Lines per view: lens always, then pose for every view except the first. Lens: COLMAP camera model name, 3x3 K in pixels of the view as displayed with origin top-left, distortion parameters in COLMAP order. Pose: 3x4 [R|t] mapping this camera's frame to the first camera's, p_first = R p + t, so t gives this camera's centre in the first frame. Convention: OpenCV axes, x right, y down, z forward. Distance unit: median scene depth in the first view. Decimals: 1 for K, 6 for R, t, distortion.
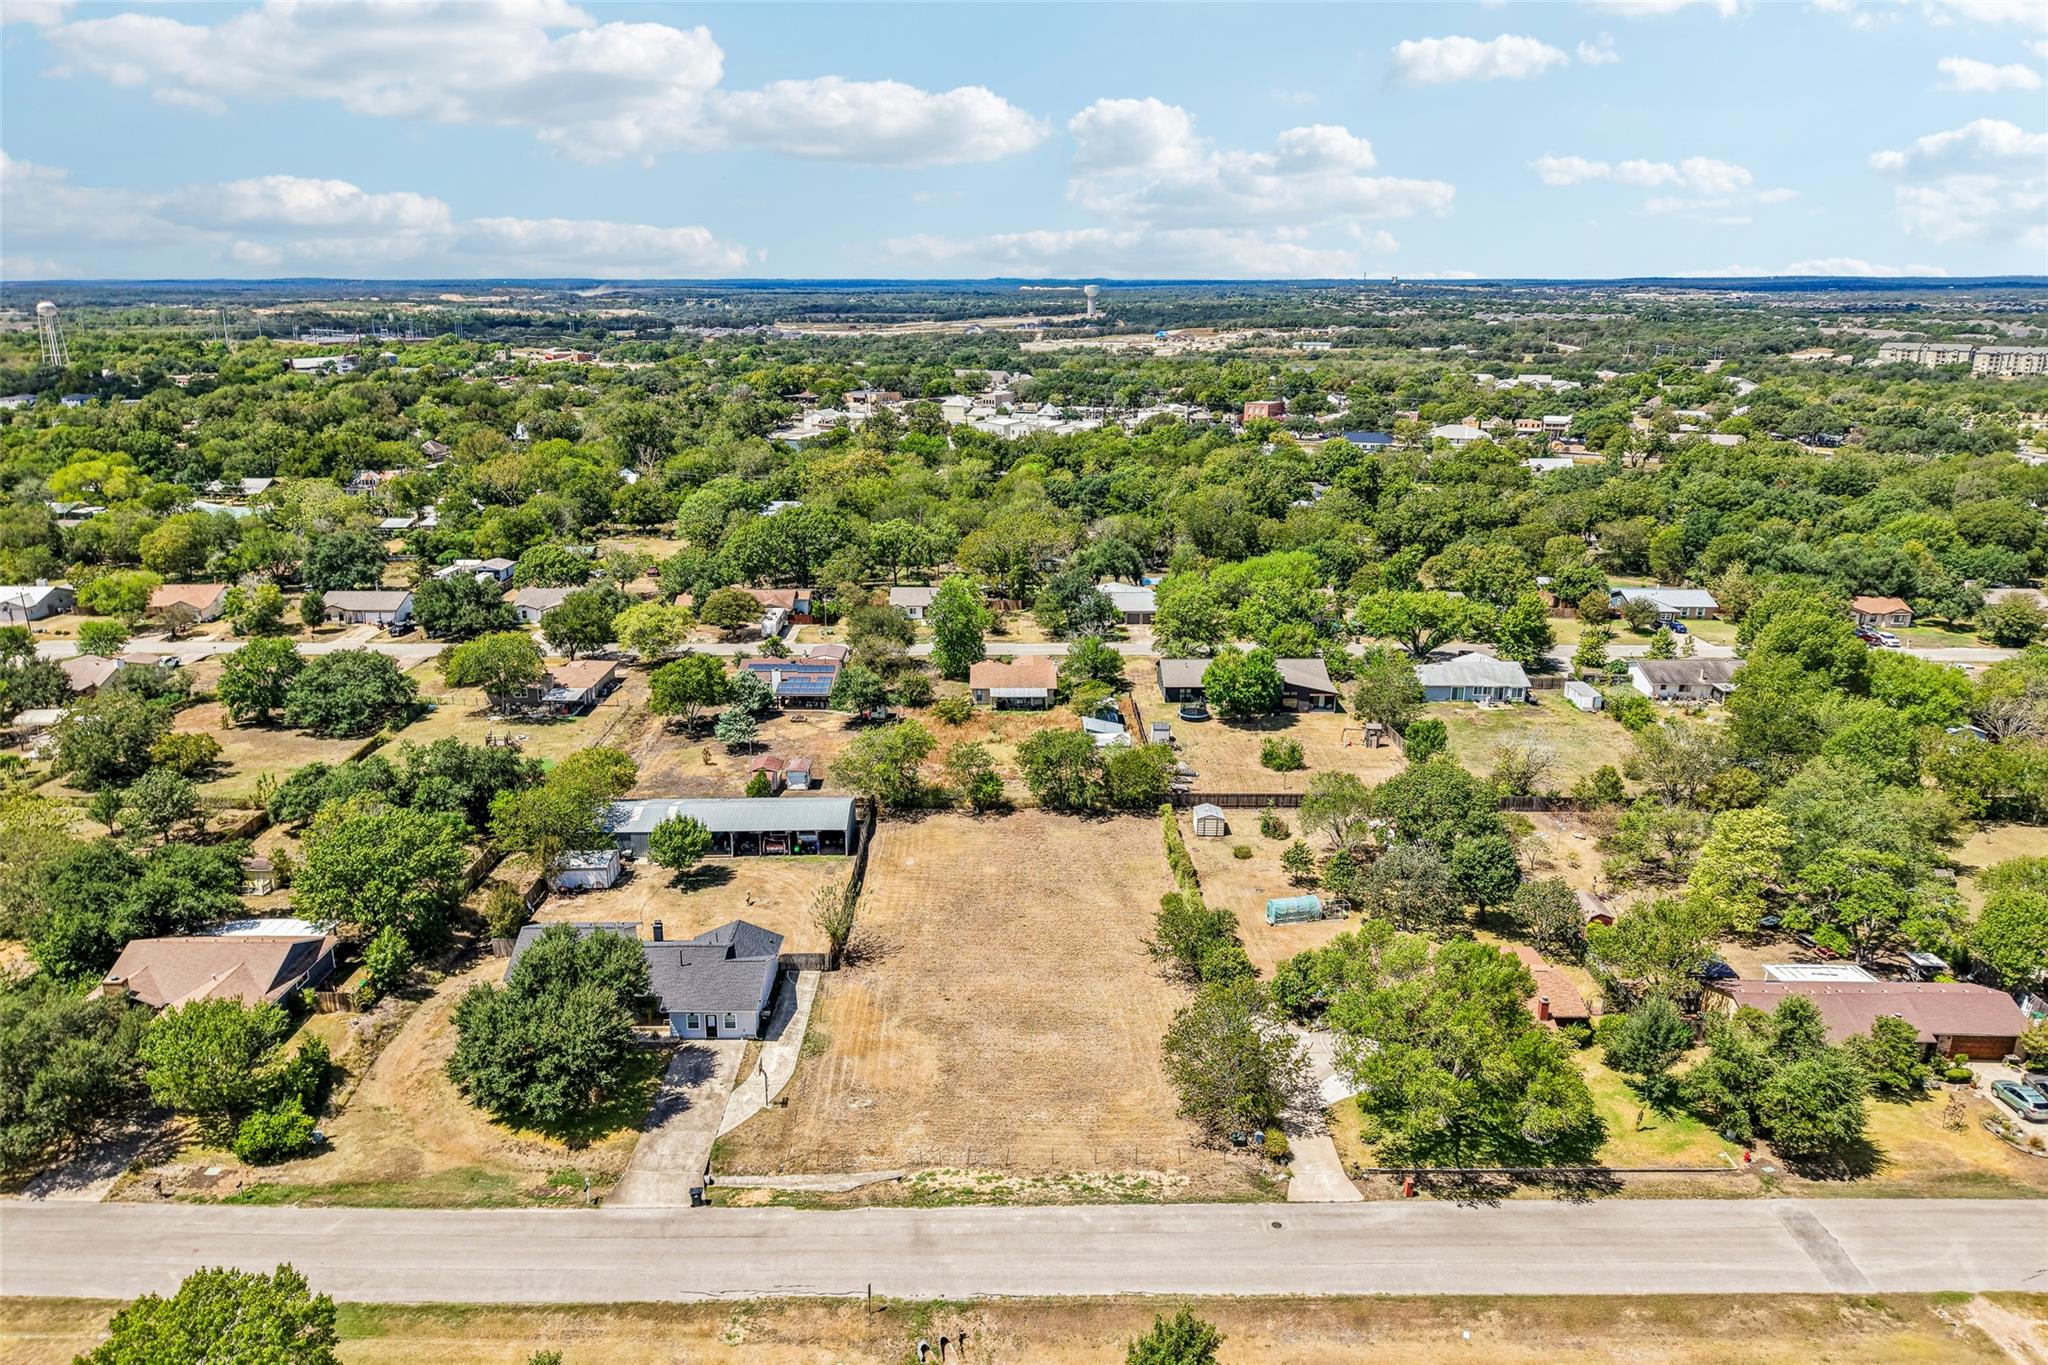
lens RADIAL K [[1376.0, 0, 1011.4], [0, 1376.0, 689.1], [0, 0, 1]] dist [0.043214, -0.057258]
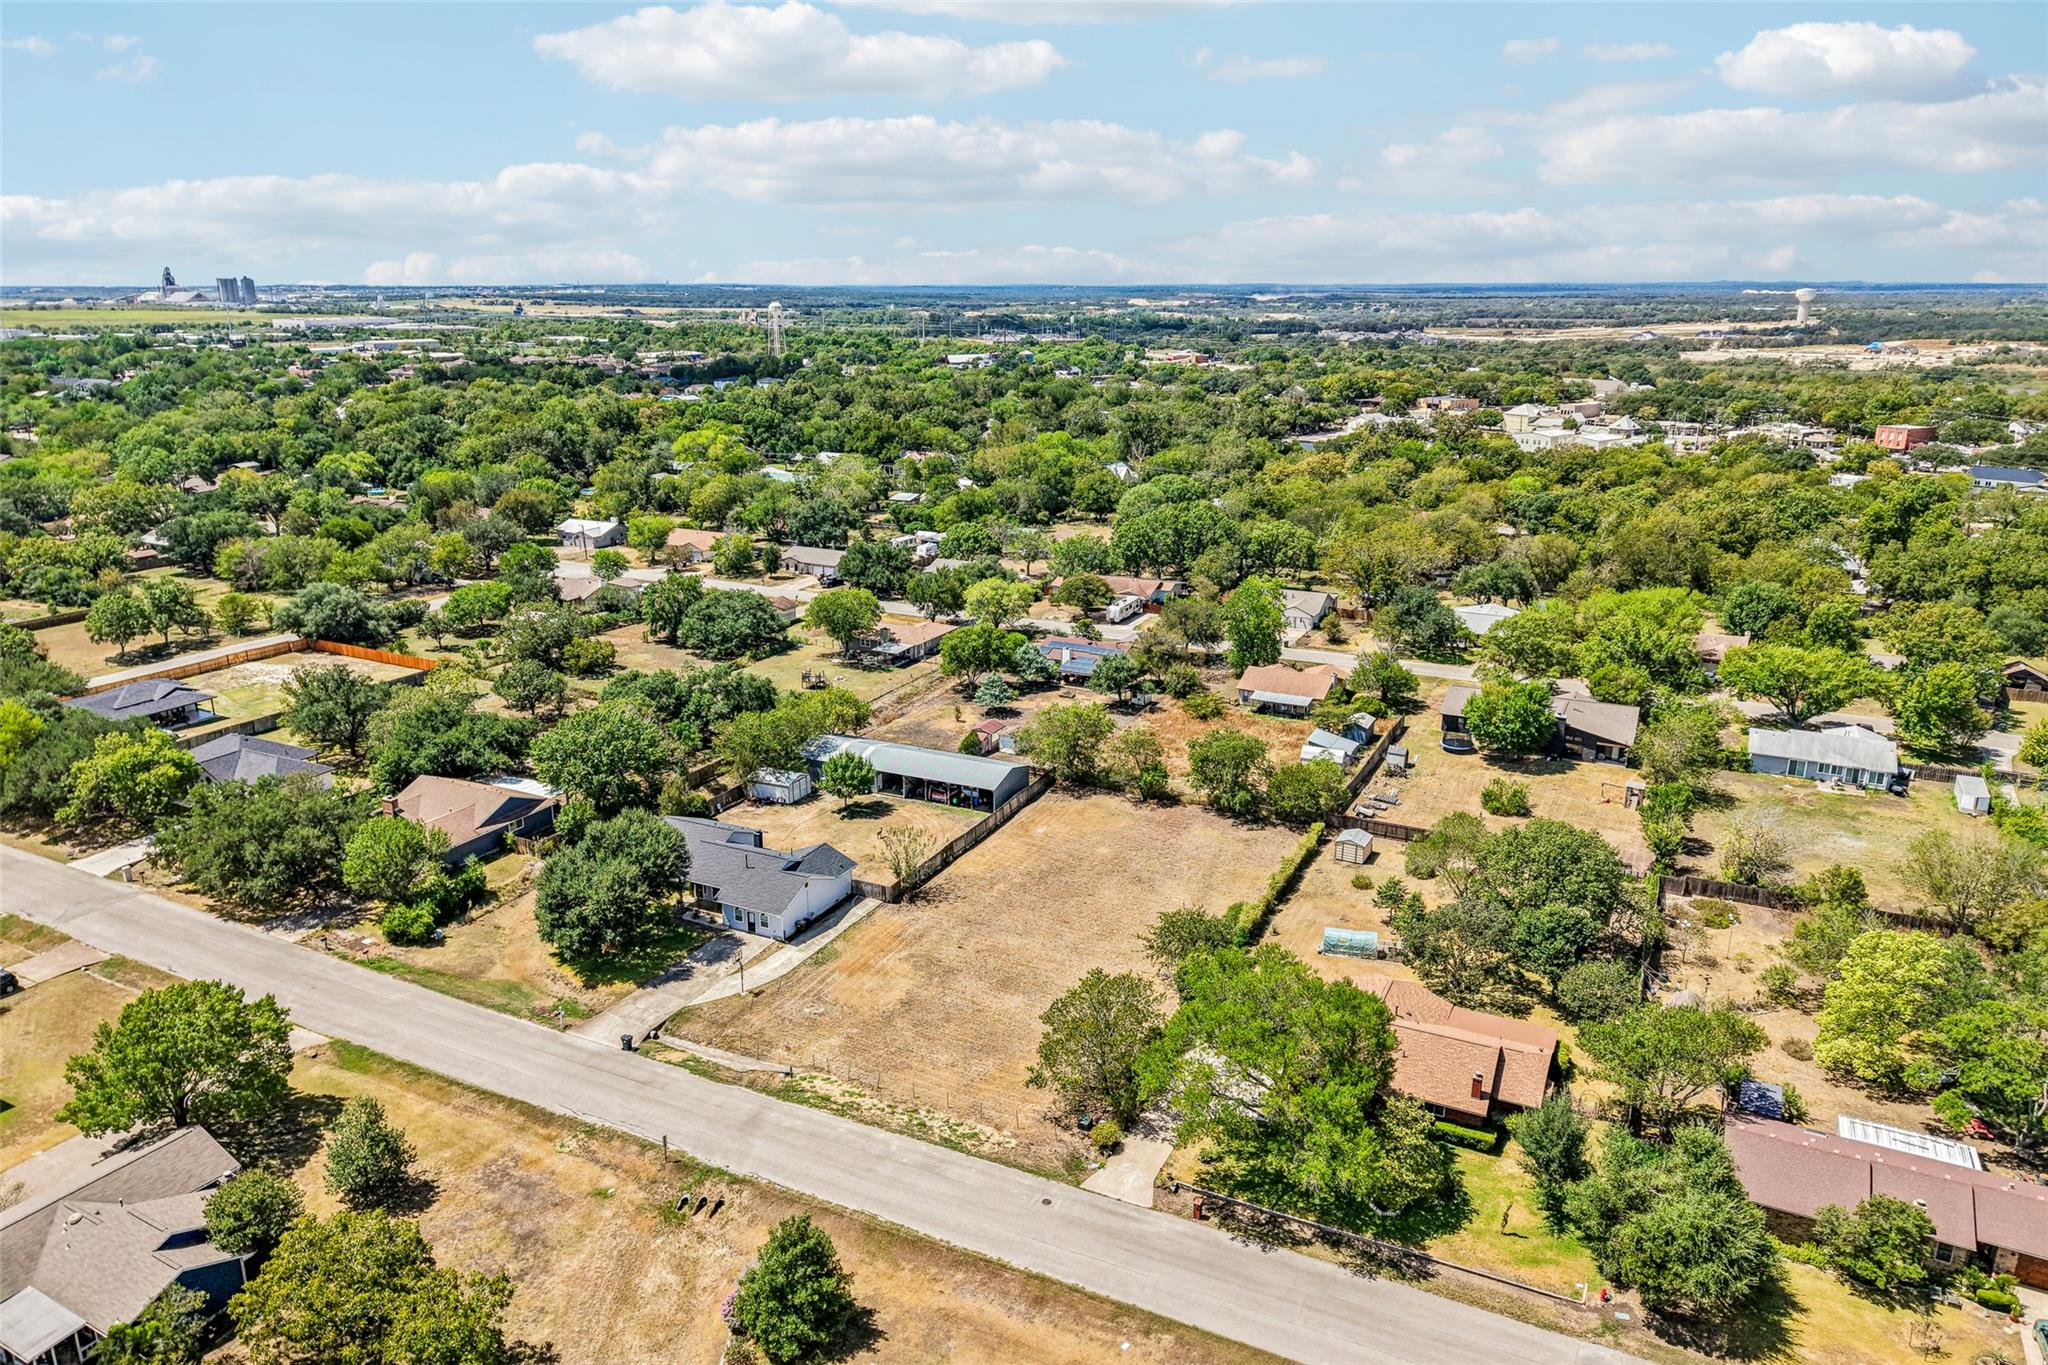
lens RADIAL K [[1374.1, 0, 1017.5], [0, 1374.1, 682.3], [0, 0, 1]] dist [0.056390, -0.066572]
pose [[0.892232, 0.125883, -0.433677, 0.447628], [-0.129188, 0.991376, 0.021979, -0.010170], [0.432704, 0.036416, 0.900801, 0.043766]]
